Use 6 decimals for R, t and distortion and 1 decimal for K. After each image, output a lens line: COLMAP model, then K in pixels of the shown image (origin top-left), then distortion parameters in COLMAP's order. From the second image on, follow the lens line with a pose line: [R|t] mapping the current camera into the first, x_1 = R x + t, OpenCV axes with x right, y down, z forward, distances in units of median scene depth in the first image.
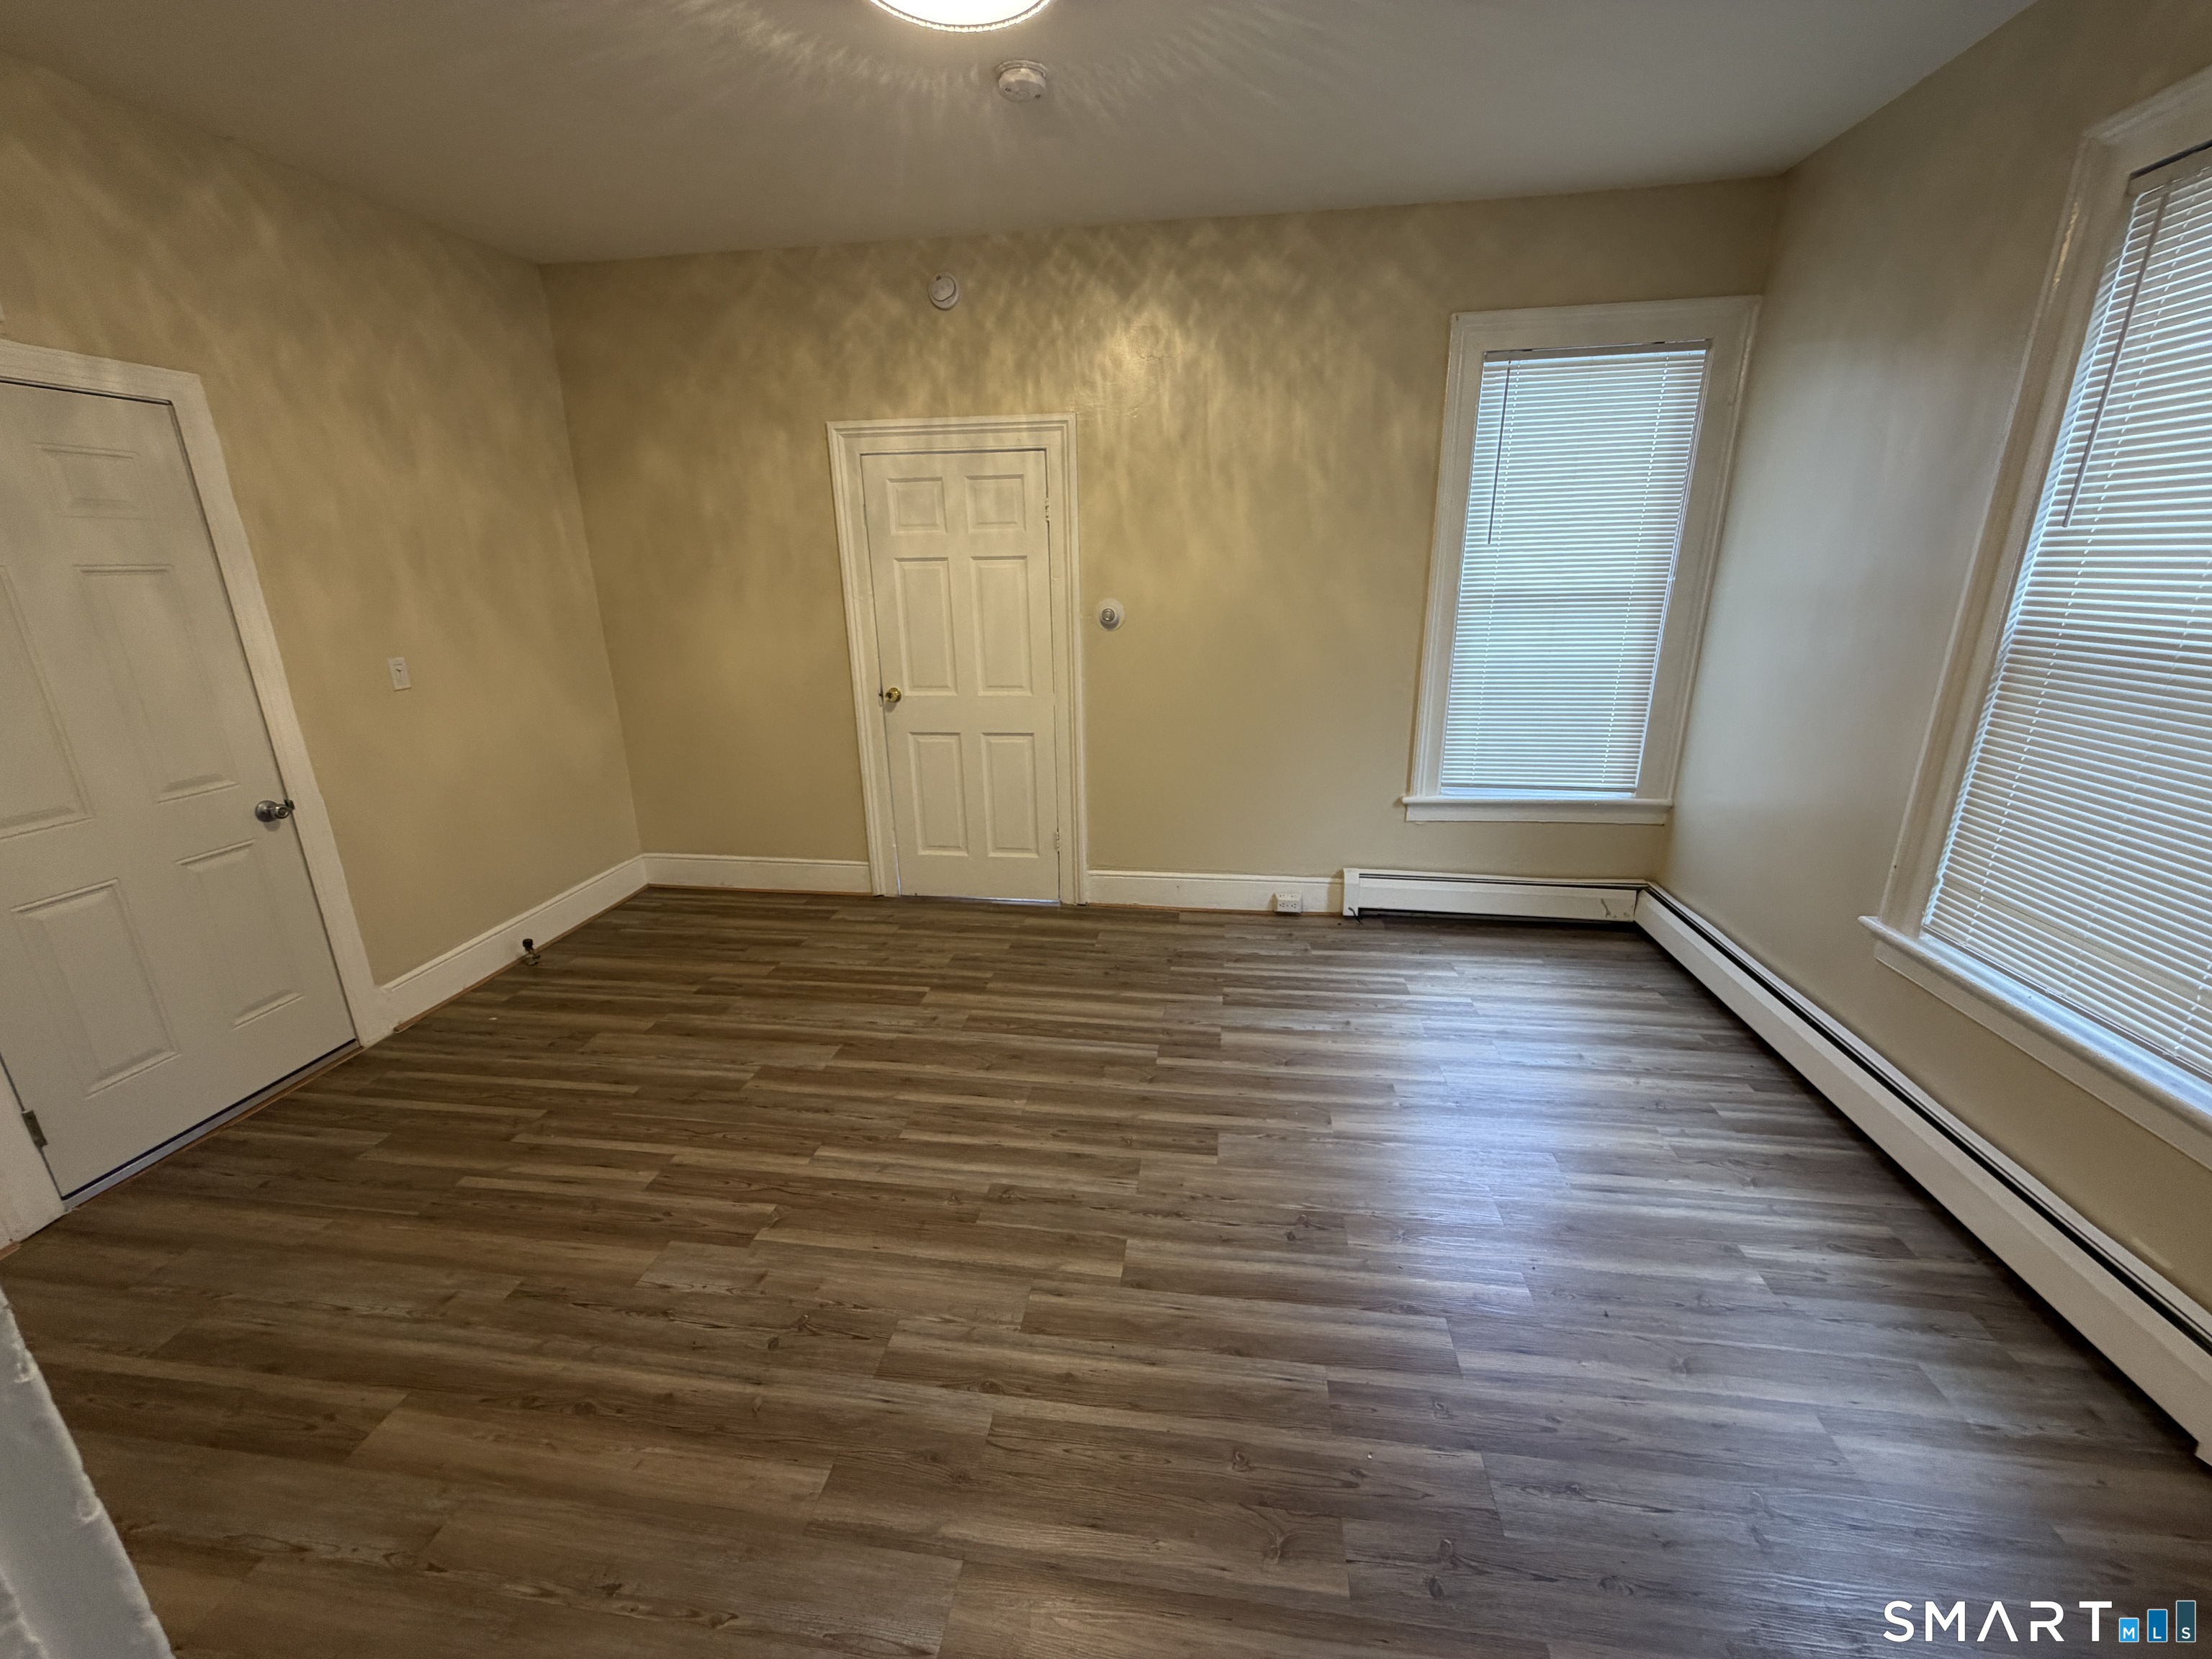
lens RADIAL K [[881.1, 0, 1100.6], [0, 881.1, 828.7], [0, 0, 1]] dist [-0.000137, 0.000380]
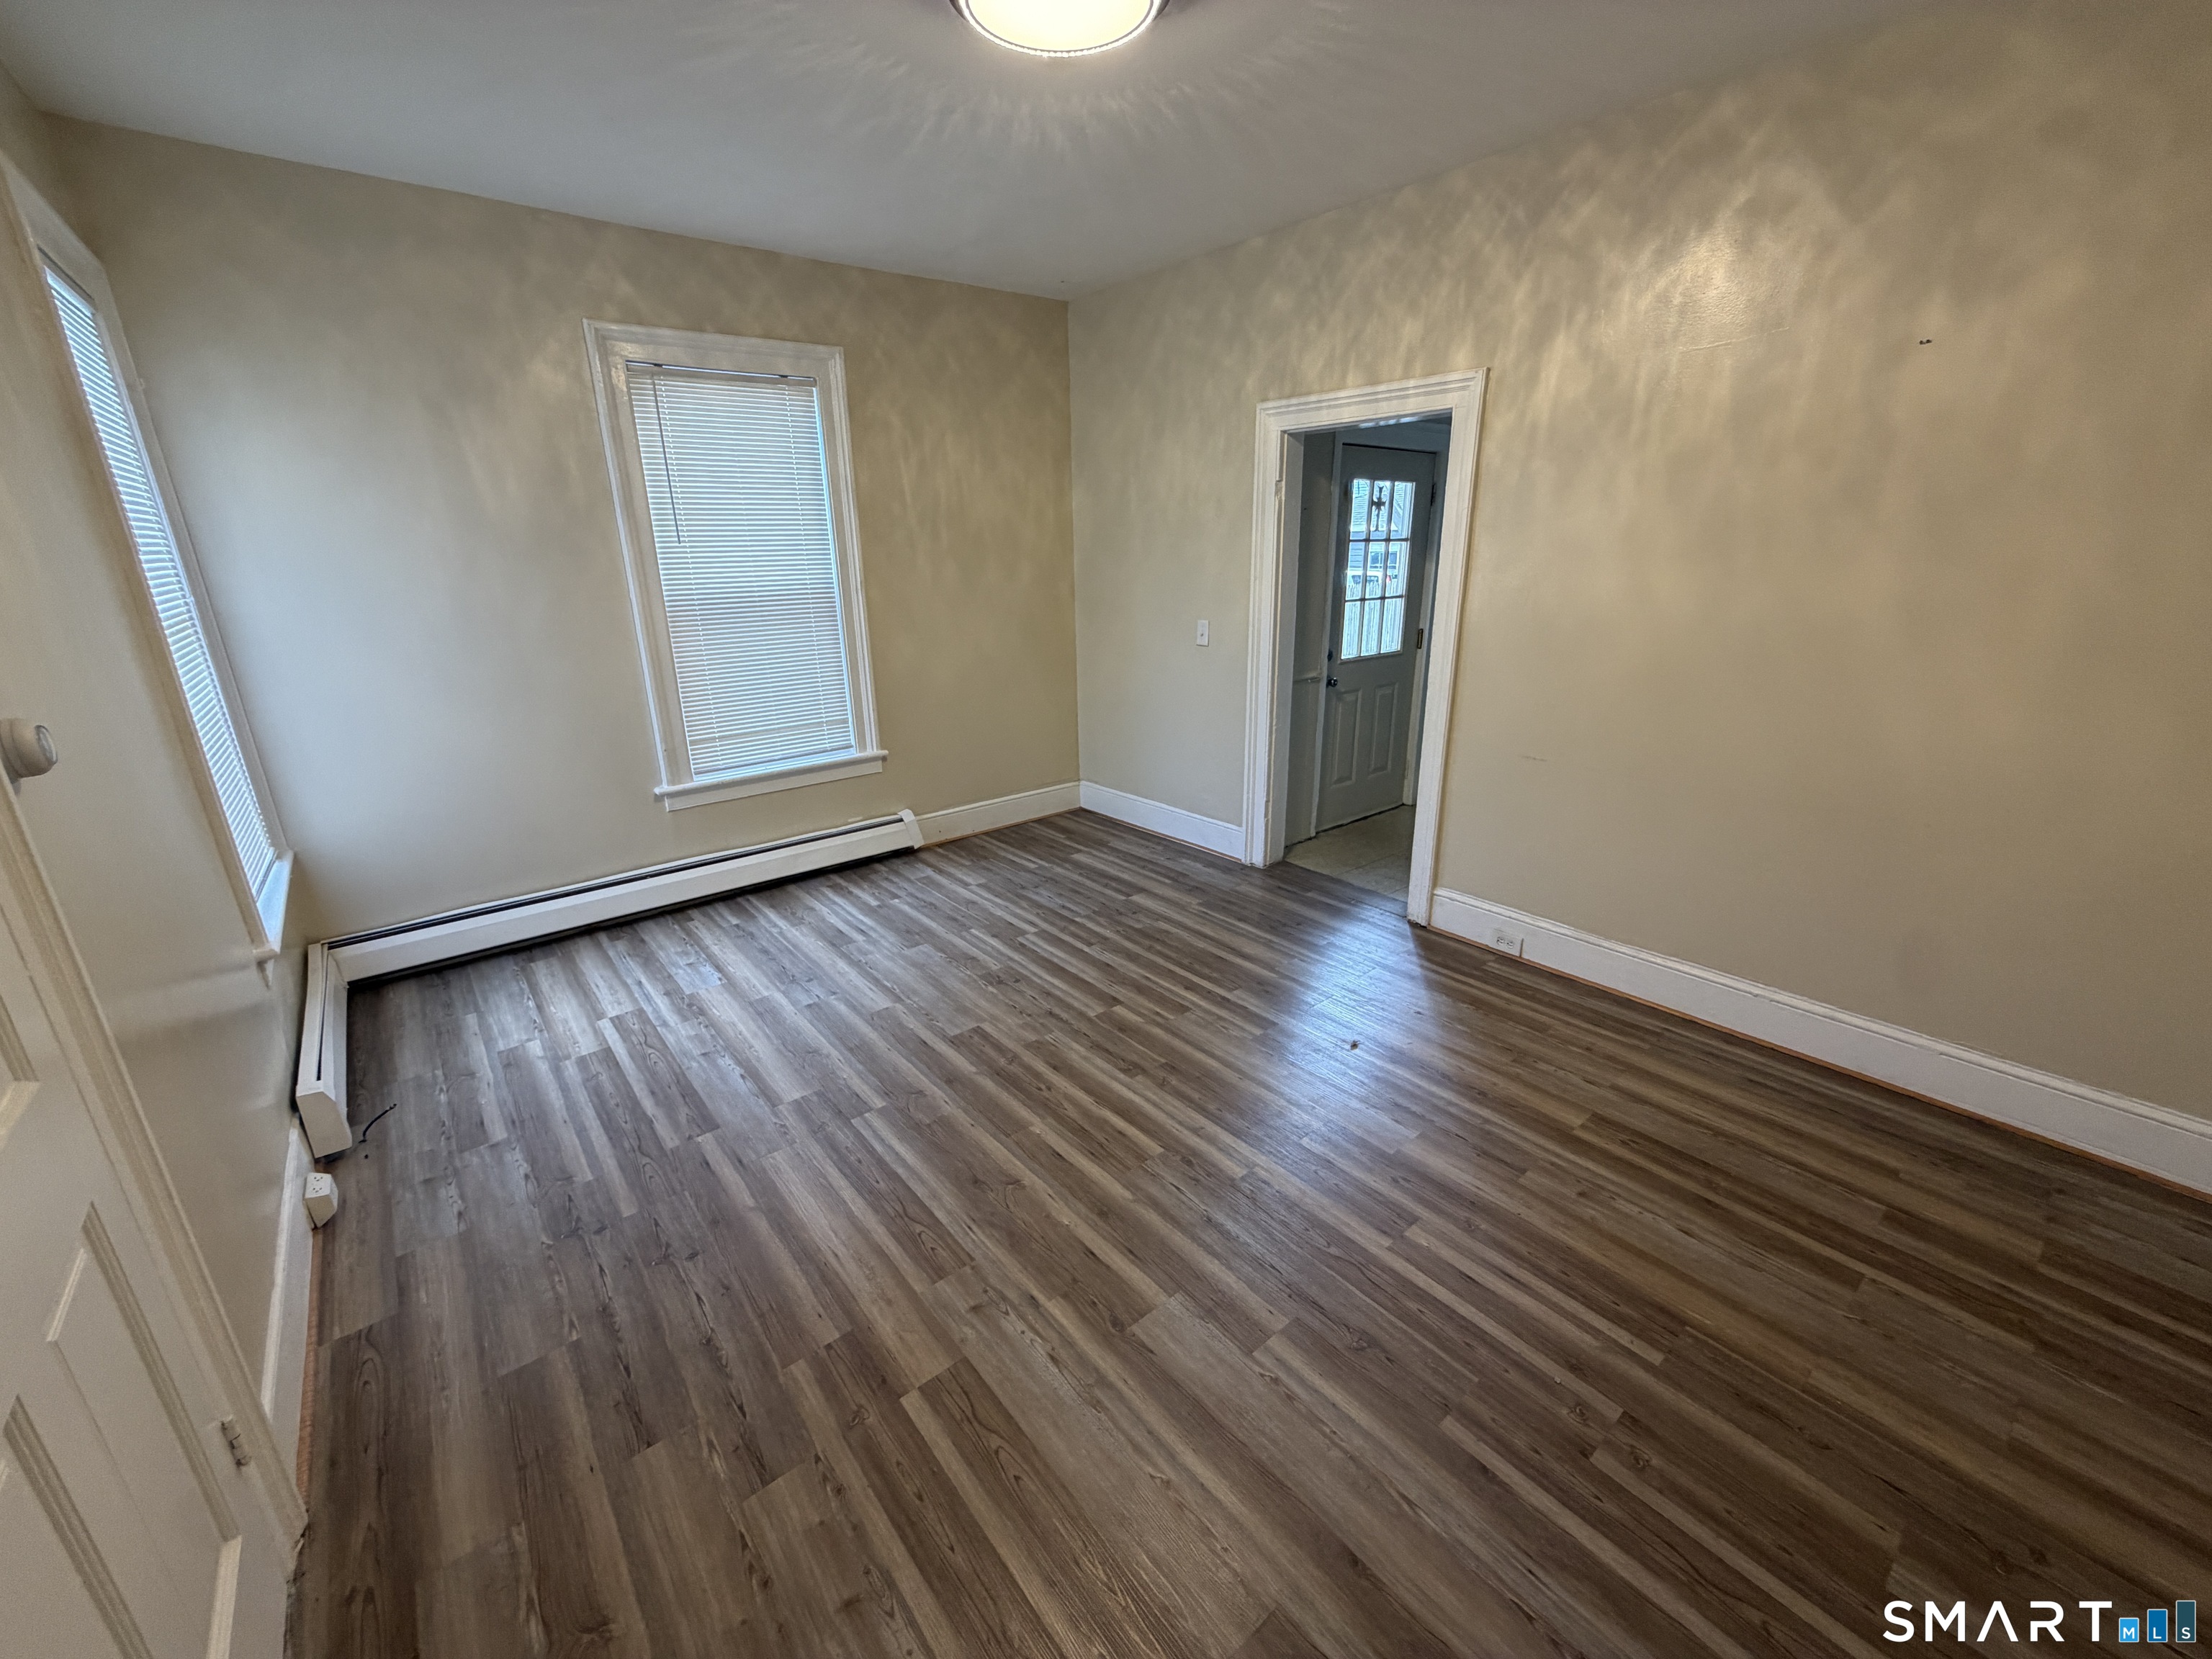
lens RADIAL K [[881.1, 0, 1100.6], [0, 881.1, 828.7], [0, 0, 1]] dist [-0.000137, 0.000380]
pose [[-0.733954, -0.183932, 0.653820, -0.721806], [0.228606, 0.839569, 0.492812, -0.419014], [-0.639570, 0.511169, -0.574157, 1.383152]]
